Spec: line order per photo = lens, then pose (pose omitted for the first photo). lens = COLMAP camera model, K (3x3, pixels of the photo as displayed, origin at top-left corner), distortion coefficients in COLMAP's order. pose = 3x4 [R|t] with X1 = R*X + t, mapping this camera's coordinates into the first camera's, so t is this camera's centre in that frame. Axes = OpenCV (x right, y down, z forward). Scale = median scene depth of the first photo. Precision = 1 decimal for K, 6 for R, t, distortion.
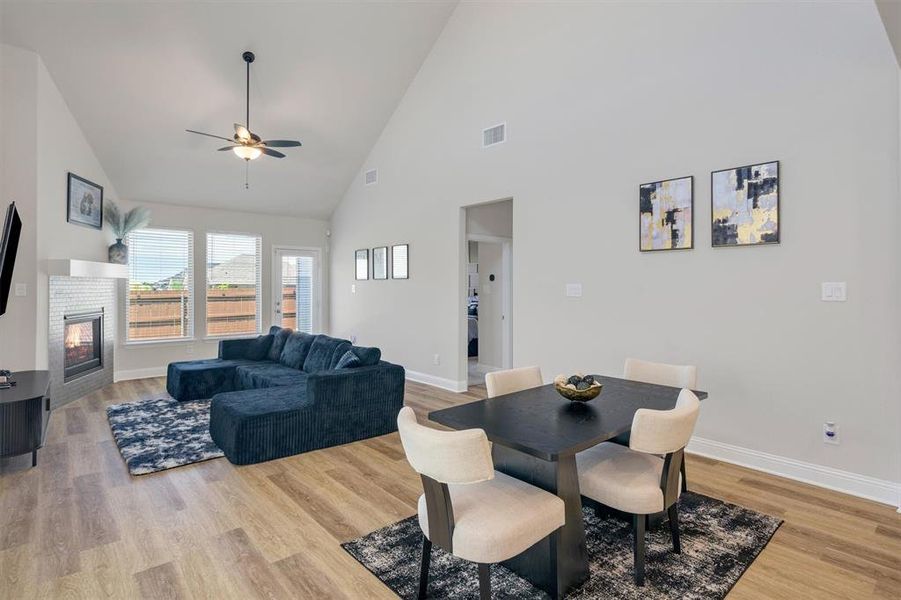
lens RADIAL K [[461.9, 0, 452.6], [0, 461.9, 284.1], [0, 0, 1]] dist [-0.006986, 0.003498]
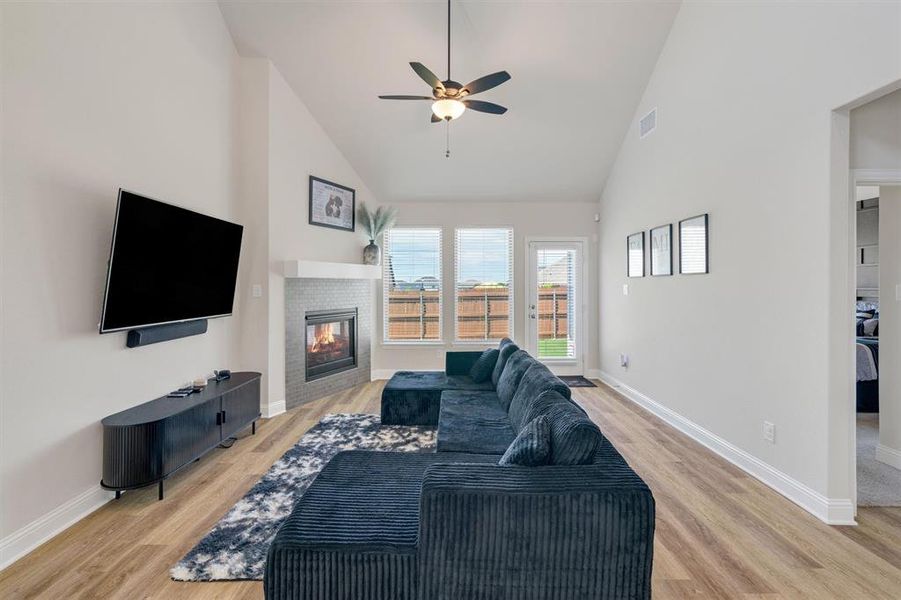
lens RADIAL K [[412.7, 0, 448.7], [0, 412.7, 284.0], [0, 0, 1]] dist [-0.004046, 0.001514]
pose [[0.753477, -0.004108, -0.657461, -0.002627], [0.005007, 0.999987, -0.000511, -0.000144], [0.657455, -0.002907, 0.753488, 0.451803]]
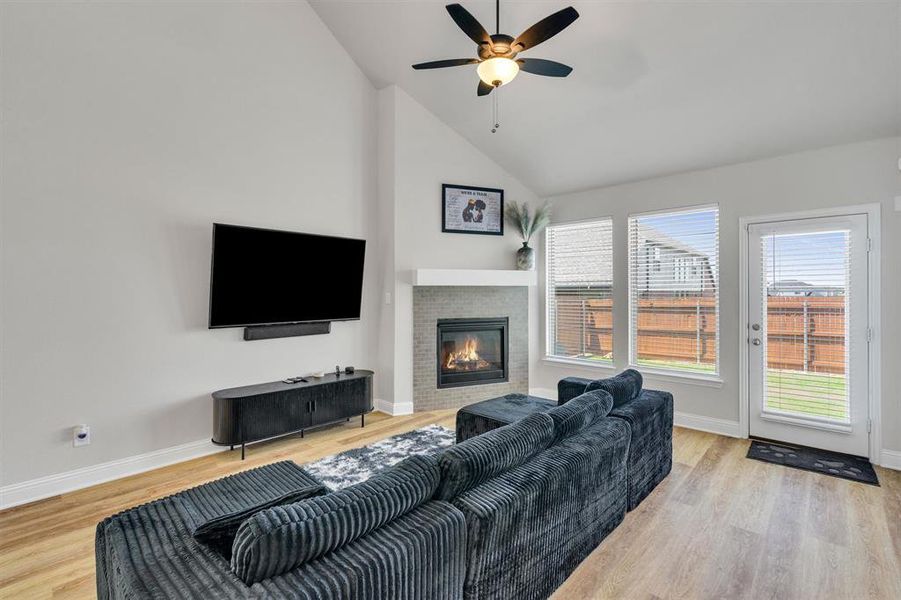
lens RADIAL K [[412.7, 0, 449.9], [0, 412.7, 291.8], [0, 0, 1]] dist [-0.004046, 0.001514]
pose [[0.100876, -0.002392, -0.994896, 0.071941], [0.008160, 0.999965, -0.001577, -0.000346], [0.994865, -0.007959, 0.100892, 0.812087]]
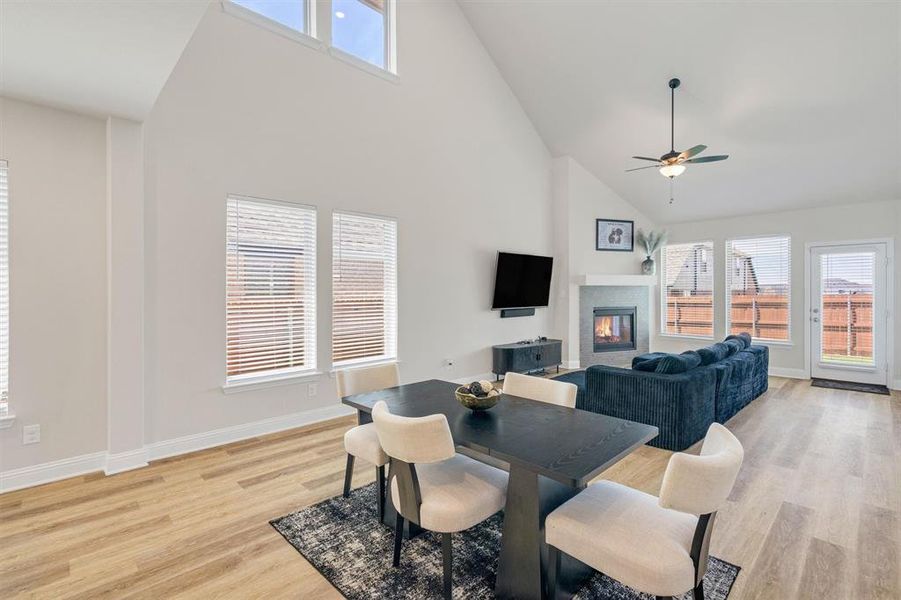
lens RADIAL K [[412.7, 0, 445.1], [0, 412.7, 293.7], [0, 0, 1]] dist [-0.004046, 0.001514]
pose [[0.035656, 0.003869, -0.999357, 0.485448], [0.009226, 0.999949, 0.004201, 0.001221], [0.999322, -0.009369, 0.035619, 0.381088]]
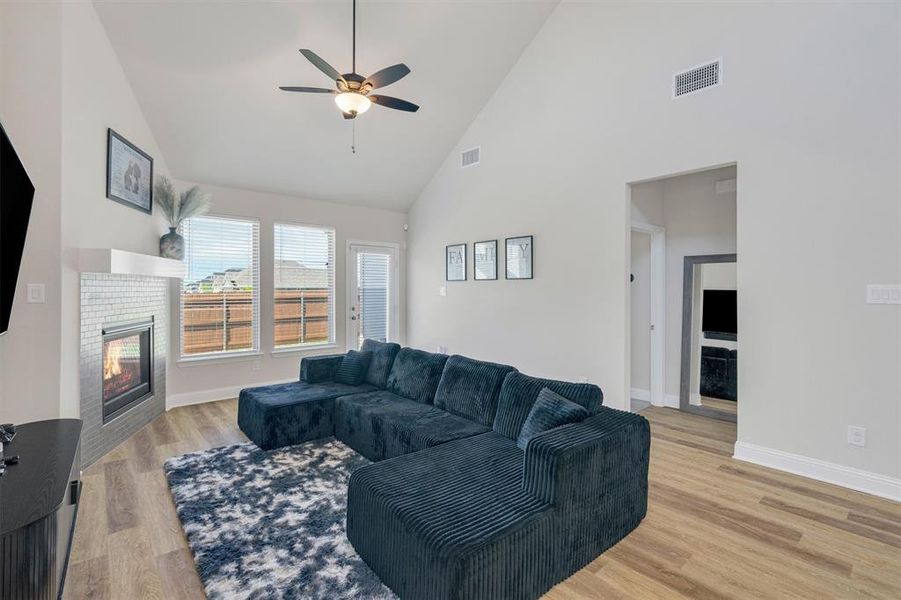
lens RADIAL K [[412.7, 0, 444.5], [0, 412.7, 288.0], [0, 0, 1]] dist [-0.004046, 0.001514]
pose [[0.999955, 0.000505, -0.009424, -0.271529], [-0.000485, 0.999998, 0.002145, 0.002625], [0.009425, -0.002140, 0.999953, 0.323846]]
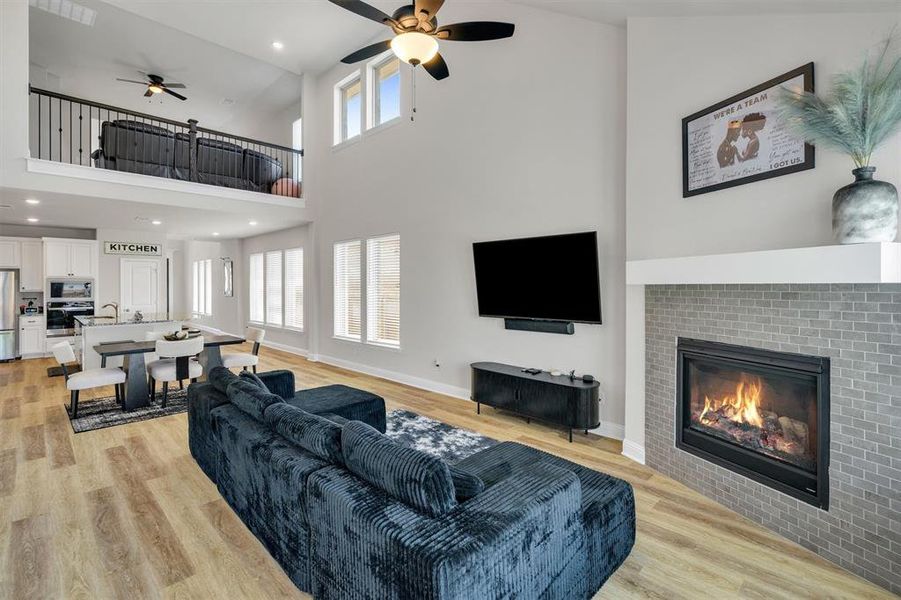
lens RADIAL K [[412.7, 0, 446.0], [0, 412.7, 288.3], [0, 0, 1]] dist [-0.004046, 0.001514]
pose [[-0.997632, 0.002715, -0.068721, -0.412967], [0.002647, 0.999996, 0.001084, -0.010219], [0.068724, 0.000900, -0.997635, 1.358405]]
